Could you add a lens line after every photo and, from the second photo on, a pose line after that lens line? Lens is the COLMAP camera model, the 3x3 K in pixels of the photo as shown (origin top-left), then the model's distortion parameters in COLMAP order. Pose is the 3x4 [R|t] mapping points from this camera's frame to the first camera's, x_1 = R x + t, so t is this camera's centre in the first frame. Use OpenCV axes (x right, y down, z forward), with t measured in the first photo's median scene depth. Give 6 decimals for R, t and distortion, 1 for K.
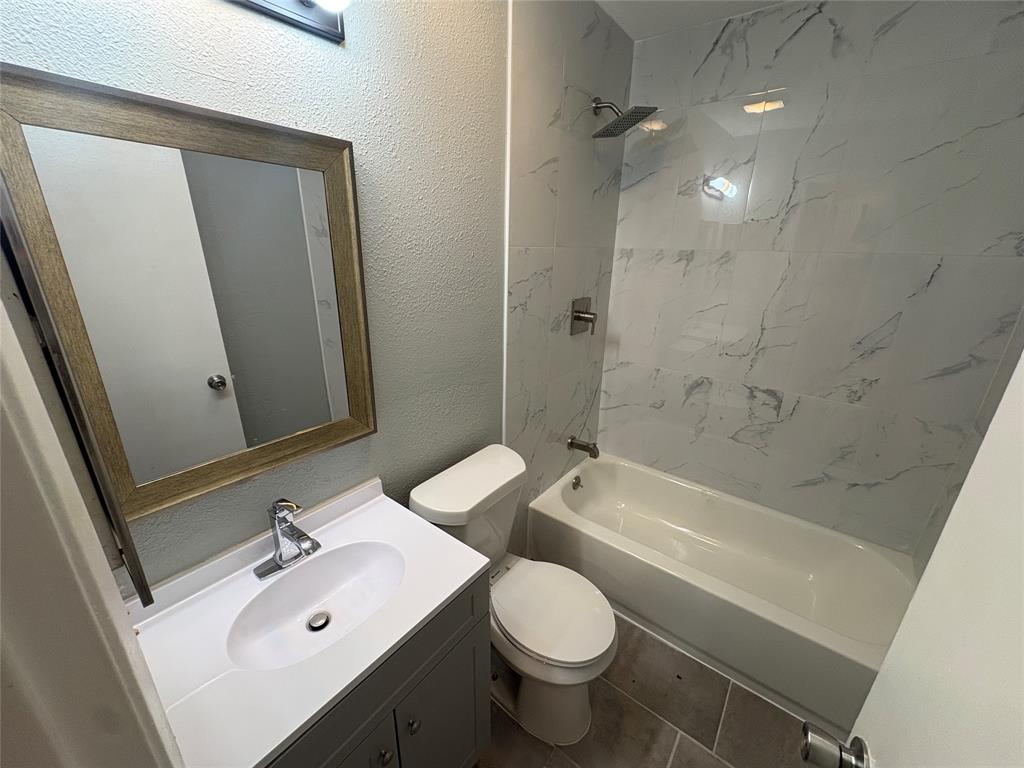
lens RADIAL K [[406.9, 0, 510.3], [0, 406.9, 386.1], [0, 0, 1]] dist [0.000291, 0.000744]
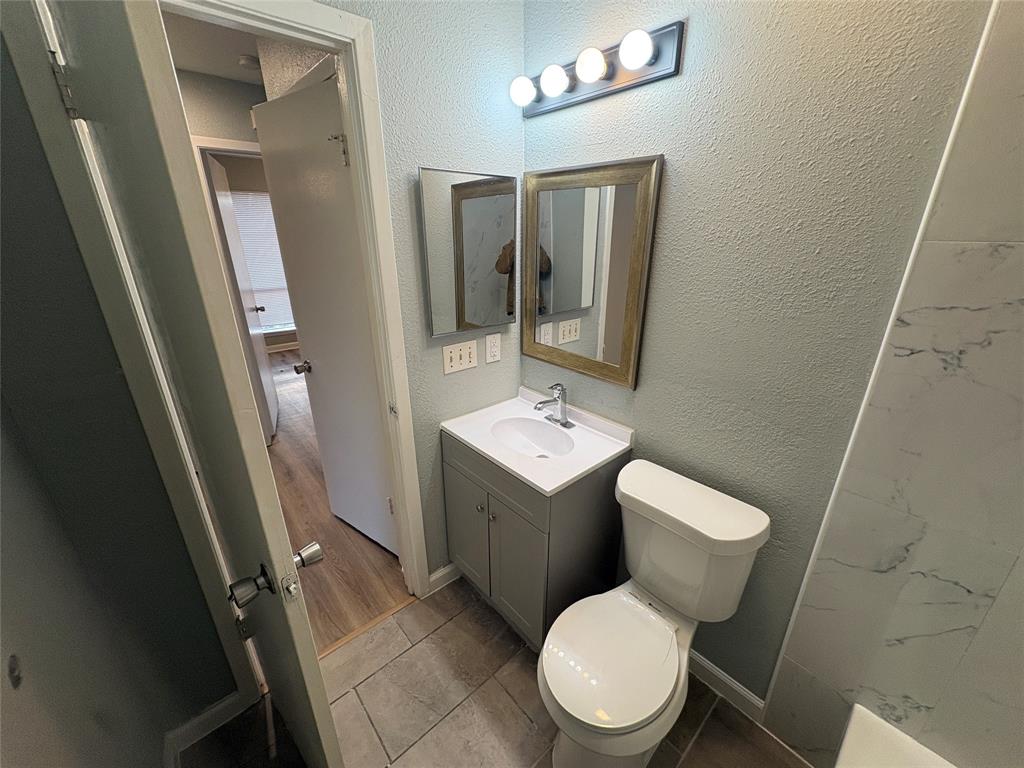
lens RADIAL K [[406.9, 0, 511.7], [0, 406.9, 383.1], [0, 0, 1]] dist [0.000291, 0.000744]
pose [[-0.188501, 0.327612, -0.925817, 0.861342], [-0.328805, 0.867256, 0.373836, -0.243589], [0.925394, 0.374882, -0.055758, 0.720484]]
